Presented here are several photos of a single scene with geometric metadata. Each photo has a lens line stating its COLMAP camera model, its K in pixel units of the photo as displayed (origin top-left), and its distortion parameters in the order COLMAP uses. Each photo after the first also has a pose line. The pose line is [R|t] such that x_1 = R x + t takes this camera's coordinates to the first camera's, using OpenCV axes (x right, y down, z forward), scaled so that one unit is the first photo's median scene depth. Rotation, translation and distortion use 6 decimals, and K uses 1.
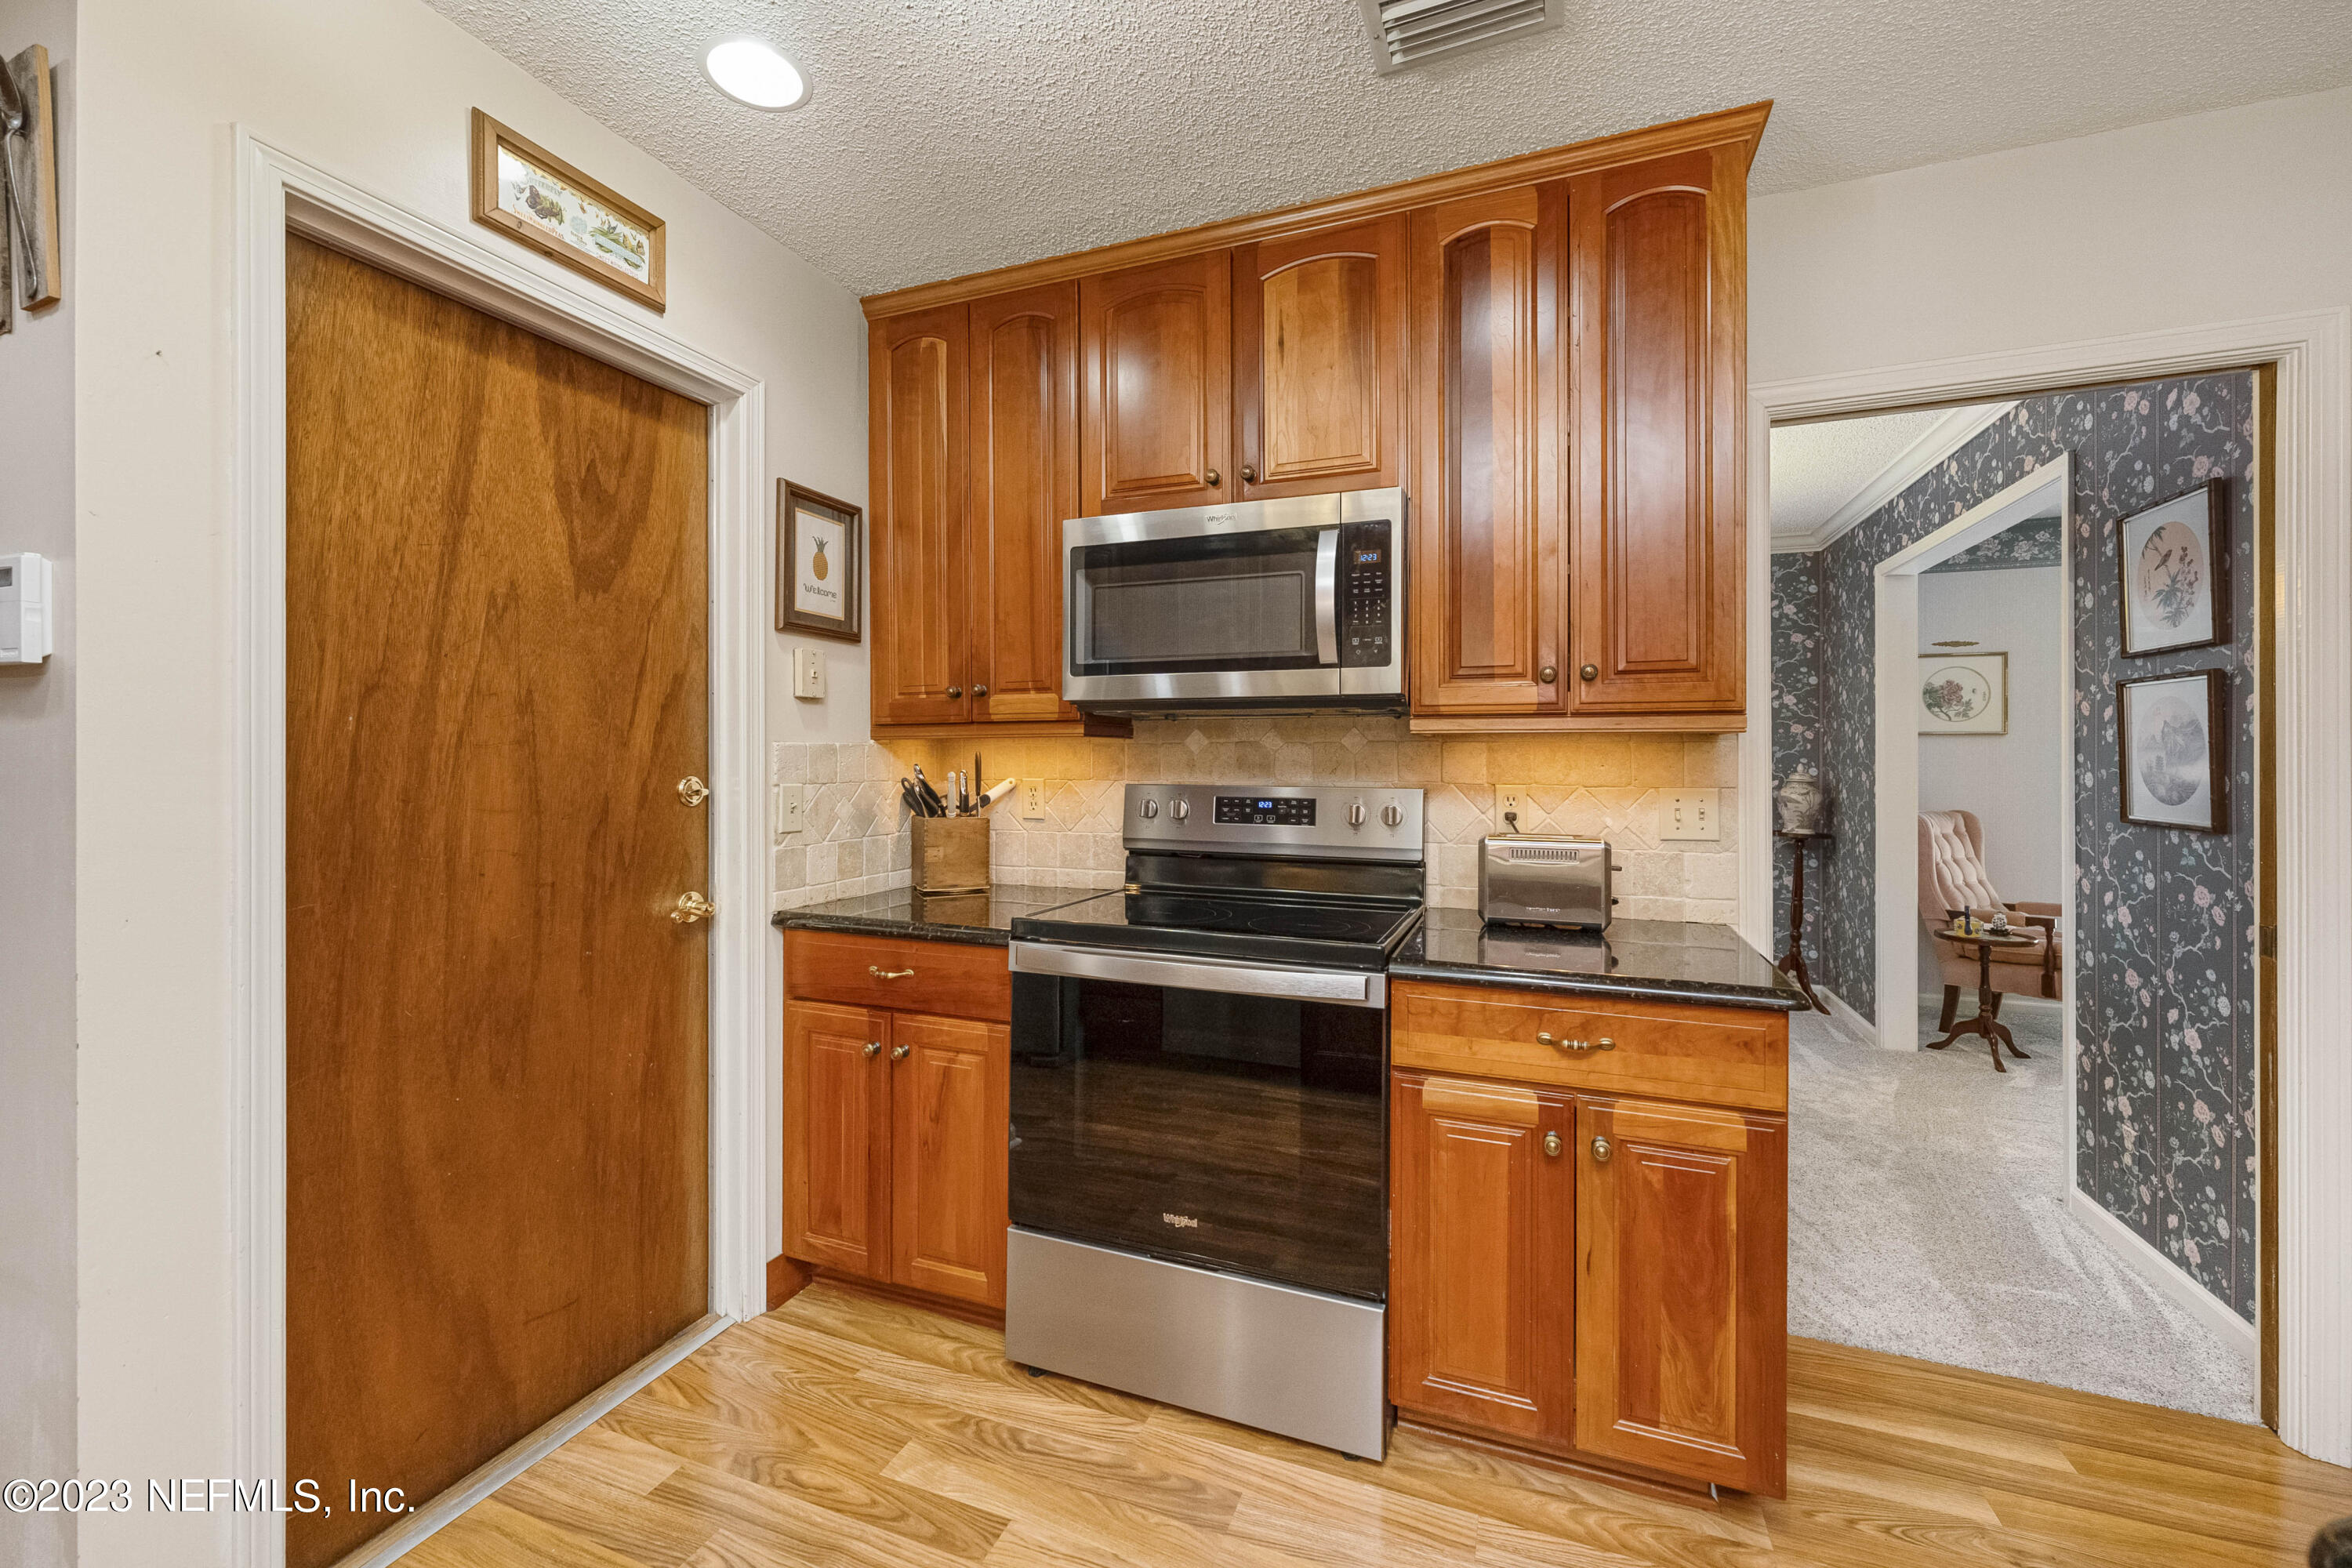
lens RADIAL K [[947.5, 0, 1167.1], [0, 947.5, 756.9], [0, 0, 1]] dist [0.000905, -0.000085]
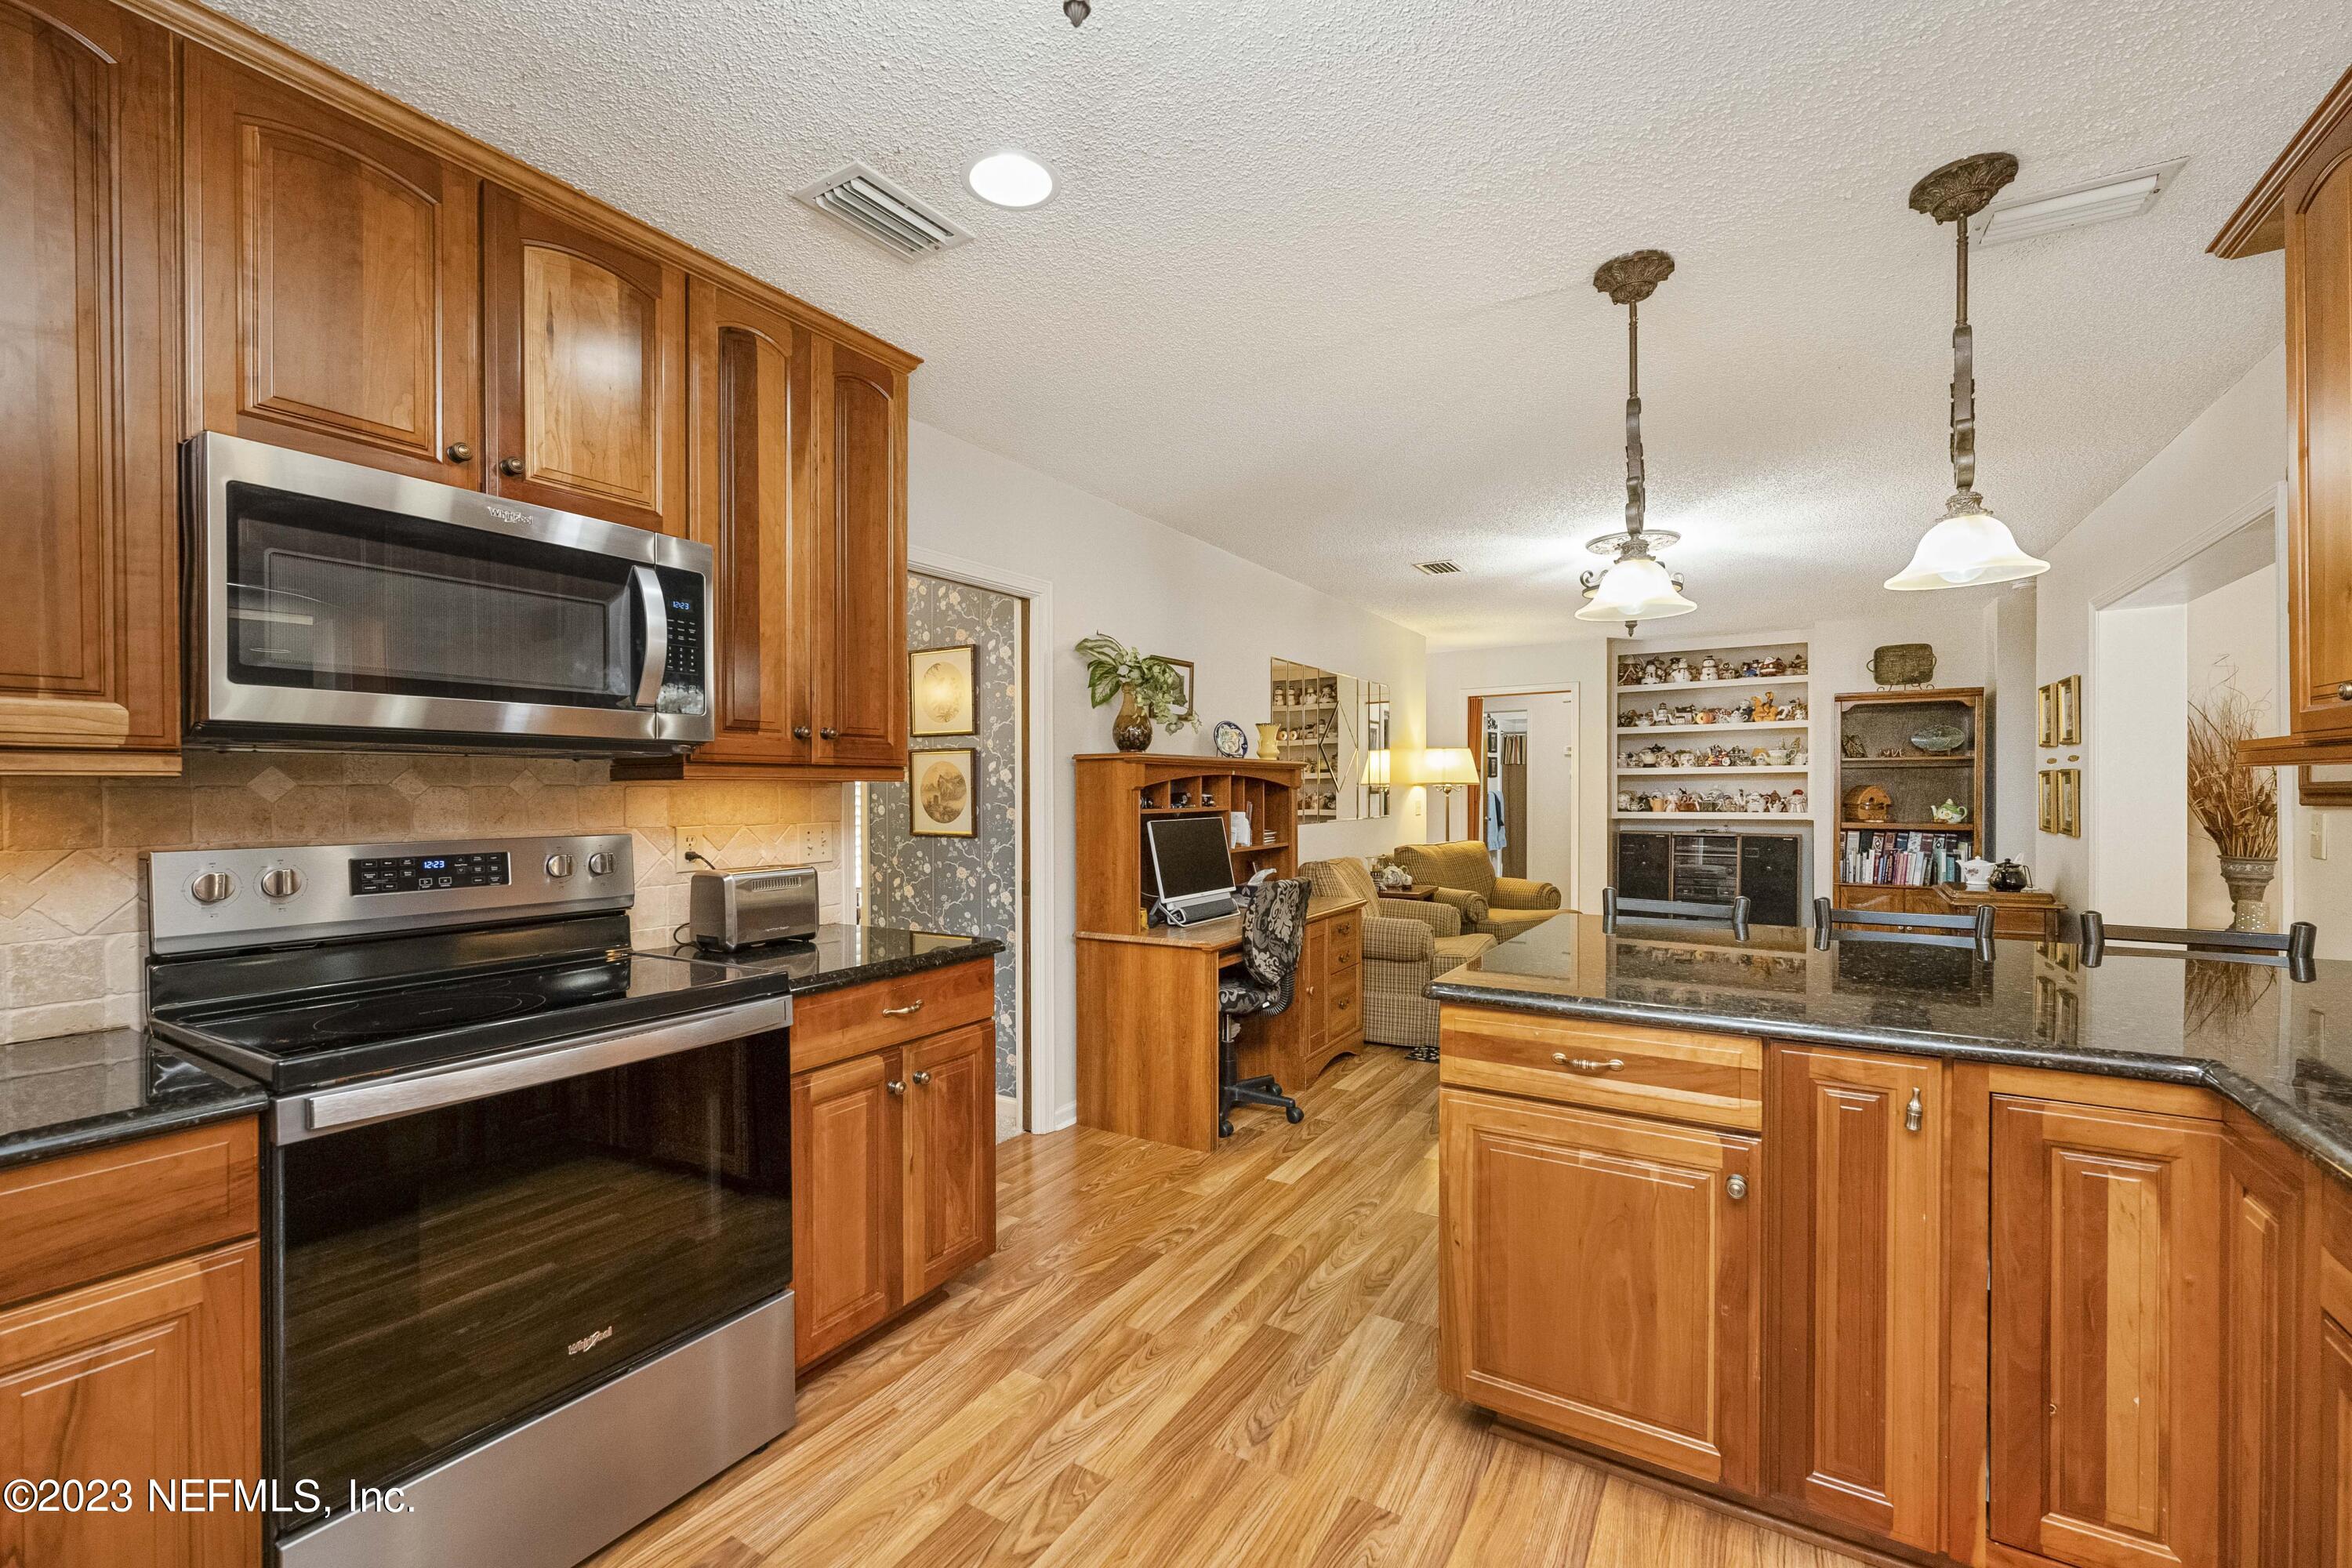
lens RADIAL K [[947.5, 0, 1159.5], [0, 947.5, 804.9], [0, 0, 1]] dist [0.000905, -0.000085]
pose [[0.203268, -0.017435, 0.978968, -0.589288], [0.007044, 0.999842, 0.016345, -0.008997], [-0.979098, 0.003574, 0.203359, 0.256238]]
